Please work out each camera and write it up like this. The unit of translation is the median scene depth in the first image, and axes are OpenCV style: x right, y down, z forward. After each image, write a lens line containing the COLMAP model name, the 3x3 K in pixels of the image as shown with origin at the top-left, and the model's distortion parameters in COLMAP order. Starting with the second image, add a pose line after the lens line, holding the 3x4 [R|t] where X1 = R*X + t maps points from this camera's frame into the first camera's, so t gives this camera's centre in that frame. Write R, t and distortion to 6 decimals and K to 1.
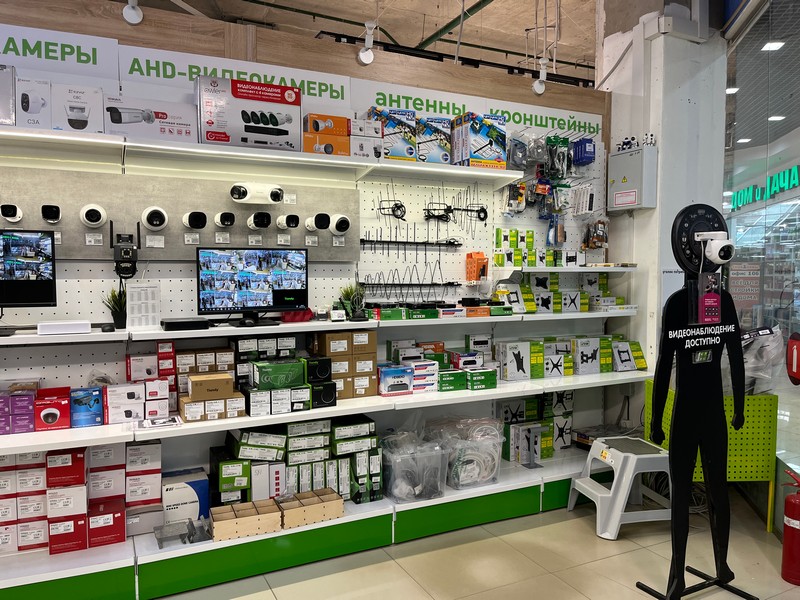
lens RADIAL K [[600.3, 0, 398.9], [0, 600.3, 316.0], [0, 0, 1]] dist [0.020643, -0.030888]
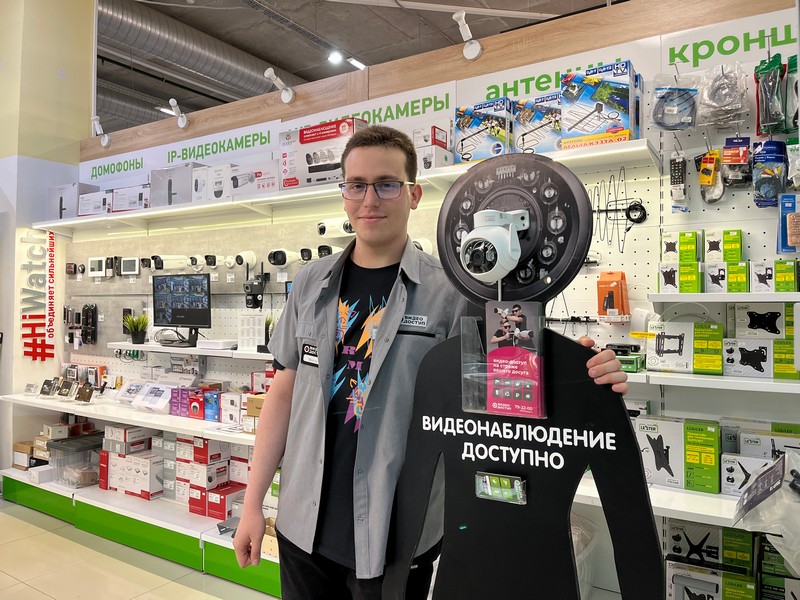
lens RADIAL K [[600.3, 0, 401.1], [0, 600.3, 297.7], [0, 0, 1]] dist [0.020643, -0.030888]
pose [[0.517724, -0.008484, -0.855506, 0.664626], [-0.061674, 0.996979, -0.047210, -0.038239], [0.853322, 0.077204, 0.515636, 0.536564]]
